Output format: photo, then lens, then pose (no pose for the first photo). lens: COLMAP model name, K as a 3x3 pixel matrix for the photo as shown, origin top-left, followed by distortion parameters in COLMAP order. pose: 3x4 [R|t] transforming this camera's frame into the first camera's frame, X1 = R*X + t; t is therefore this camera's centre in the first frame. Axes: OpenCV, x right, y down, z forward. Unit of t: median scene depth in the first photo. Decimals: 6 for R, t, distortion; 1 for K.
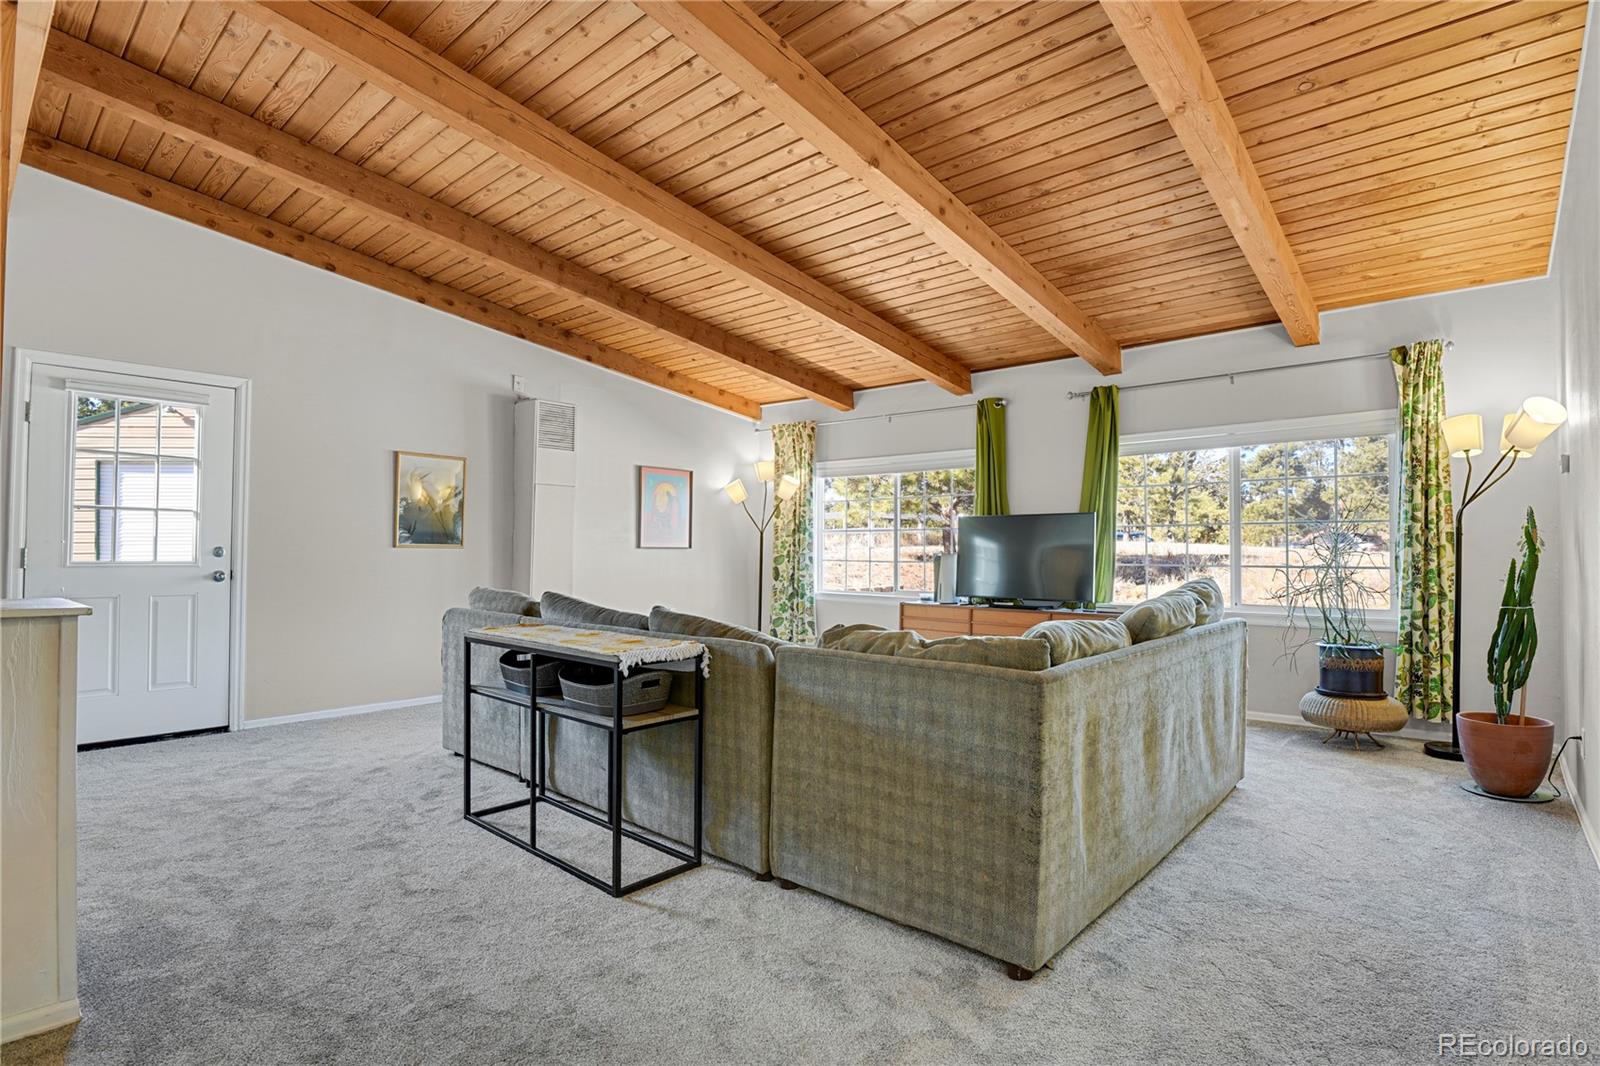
lens RADIAL K [[781.0, 0, 811.2], [0, 781.0, 532.8], [0, 0, 1]] dist [-0.019552, -0.009379]
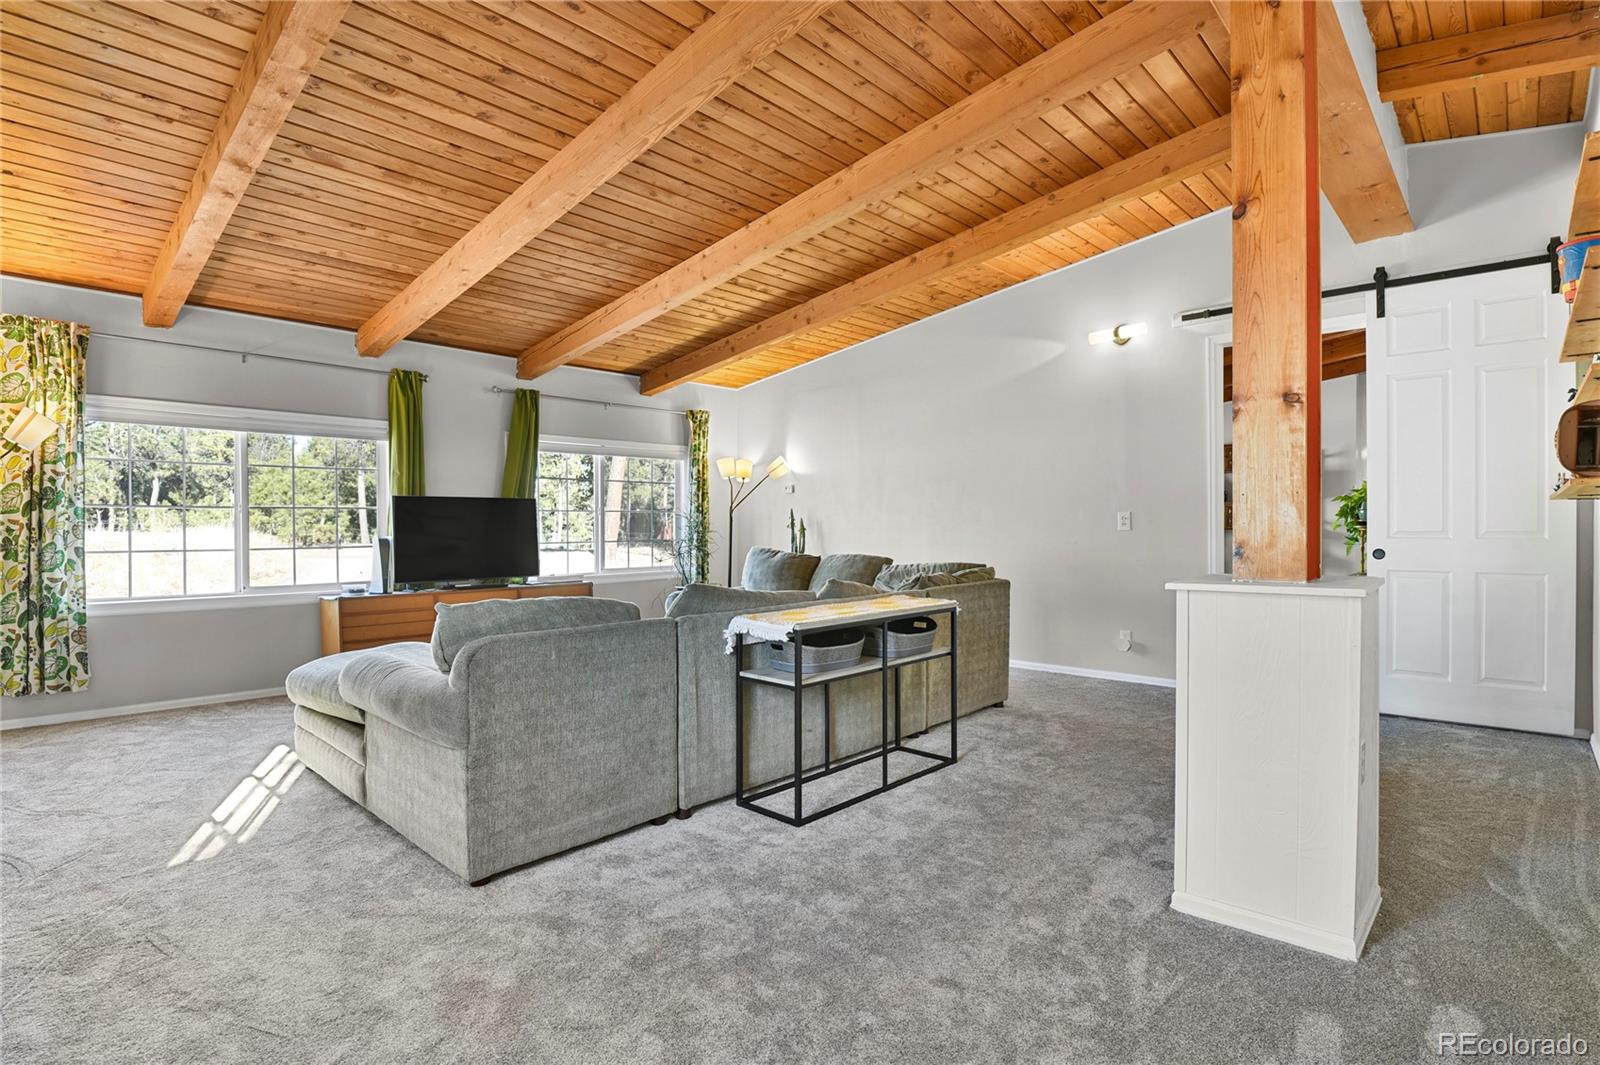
lens RADIAL K [[785.6, 0, 806.9], [0, 785.6, 536.0], [0, 0, 1]] dist [-0.015550, -0.008658]
pose [[0.032240, -0.016069, 0.999351, -0.809966], [-0.016582, 0.999725, 0.016610, 0.002968], [-0.999343, -0.017107, 0.031964, 0.567829]]
